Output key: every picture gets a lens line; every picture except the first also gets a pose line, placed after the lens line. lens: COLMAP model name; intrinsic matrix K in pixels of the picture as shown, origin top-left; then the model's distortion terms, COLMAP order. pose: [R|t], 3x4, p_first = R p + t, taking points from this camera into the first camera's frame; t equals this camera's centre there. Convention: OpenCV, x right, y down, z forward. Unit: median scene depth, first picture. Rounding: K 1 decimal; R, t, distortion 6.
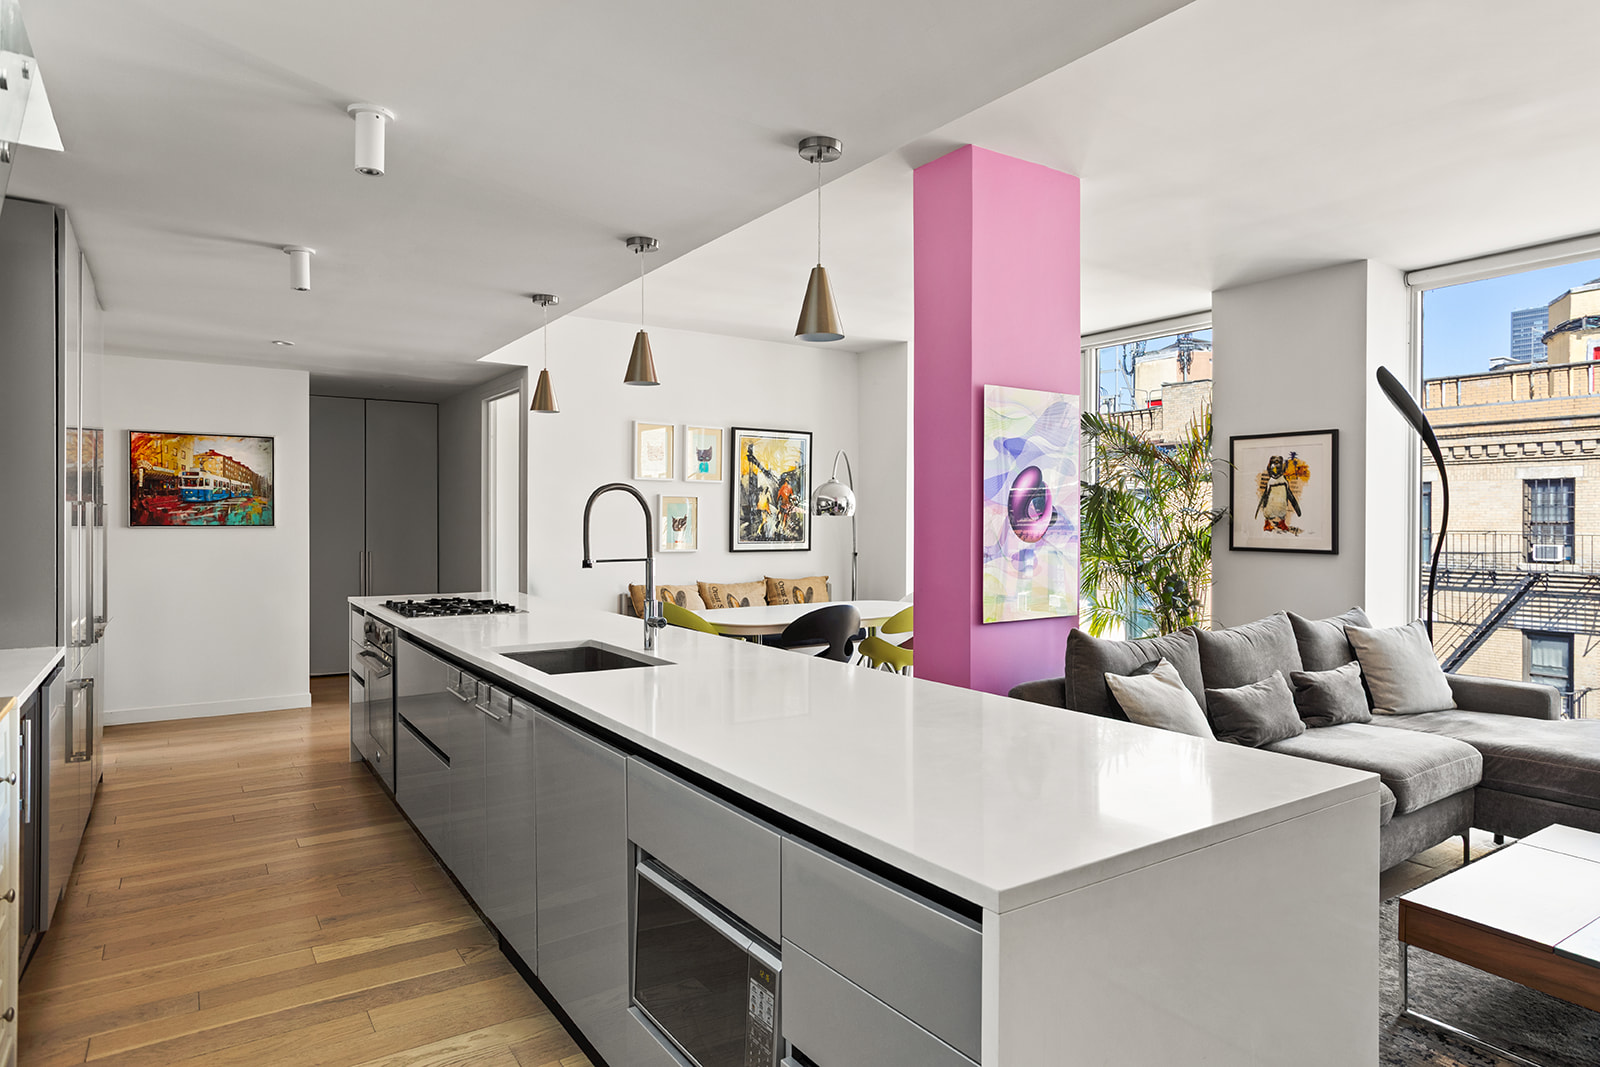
lens RADIAL K [[936.7, 0, 800.9], [0, 936.7, 531.2], [0, 0, 1]] dist [-0.022517, 0.015994]
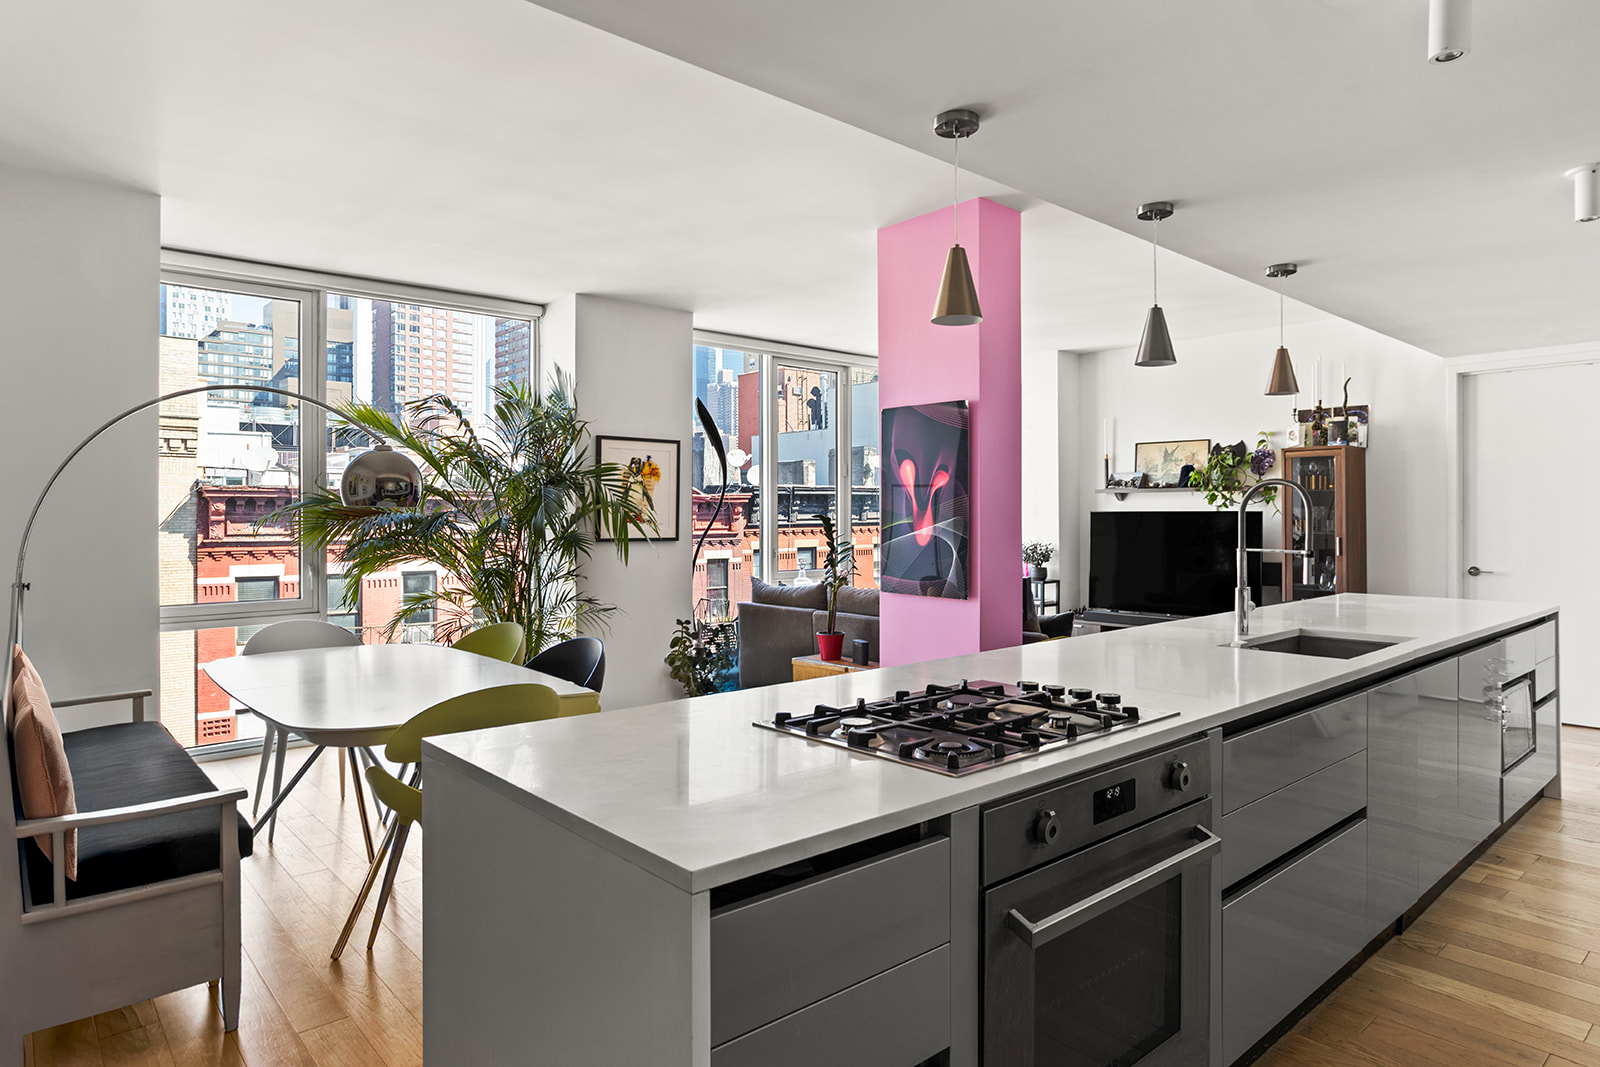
lens RADIAL K [[936.7, 0, 794.0], [0, 936.7, 527.9], [0, 0, 1]] dist [-0.022517, 0.015994]
pose [[-0.126244, -0.017410, 0.991846, -0.683861], [0.015692, 0.999686, 0.019544, -0.013831], [-0.991875, 0.018031, -0.125931, 0.982429]]
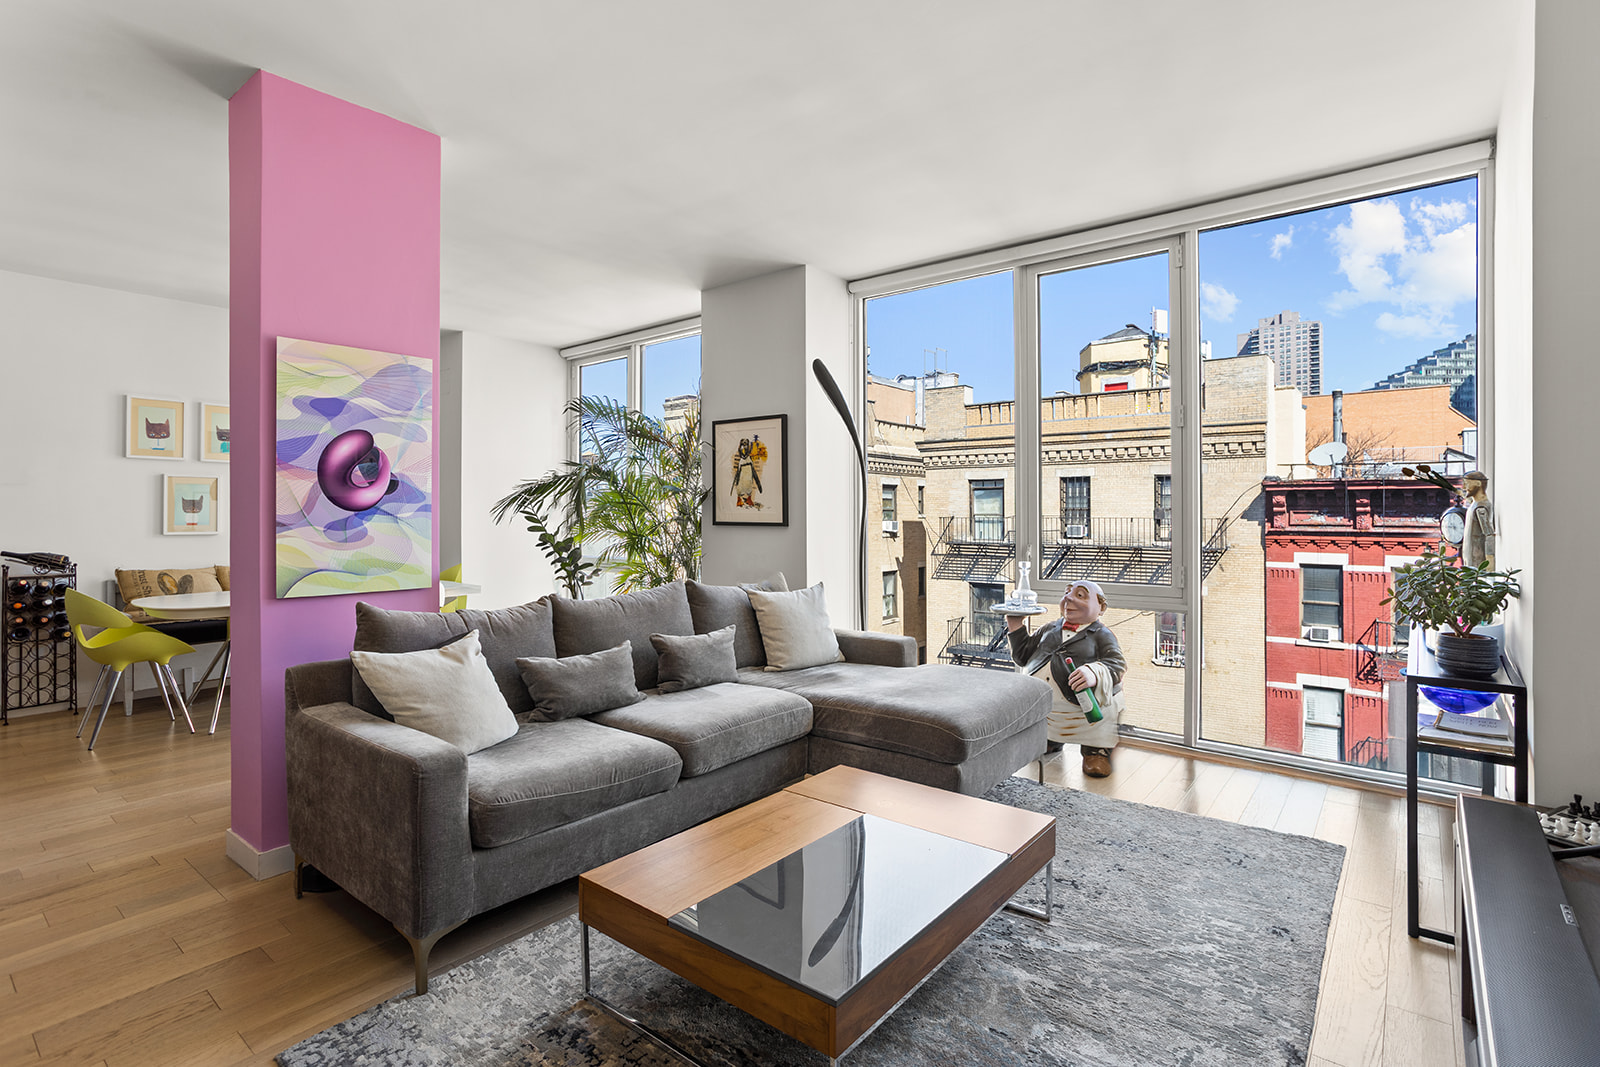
lens RADIAL K [[768.7, 0, 806.8], [0, 768.7, 520.4], [0, 0, 1]] dist [-0.031757, 0.002947]
pose [[0.956955, -0.009203, 0.290089, 0.324240], [0.010126, 0.999947, -0.001680, 0.019096], [-0.290058, 0.004545, 0.956998, 0.106508]]
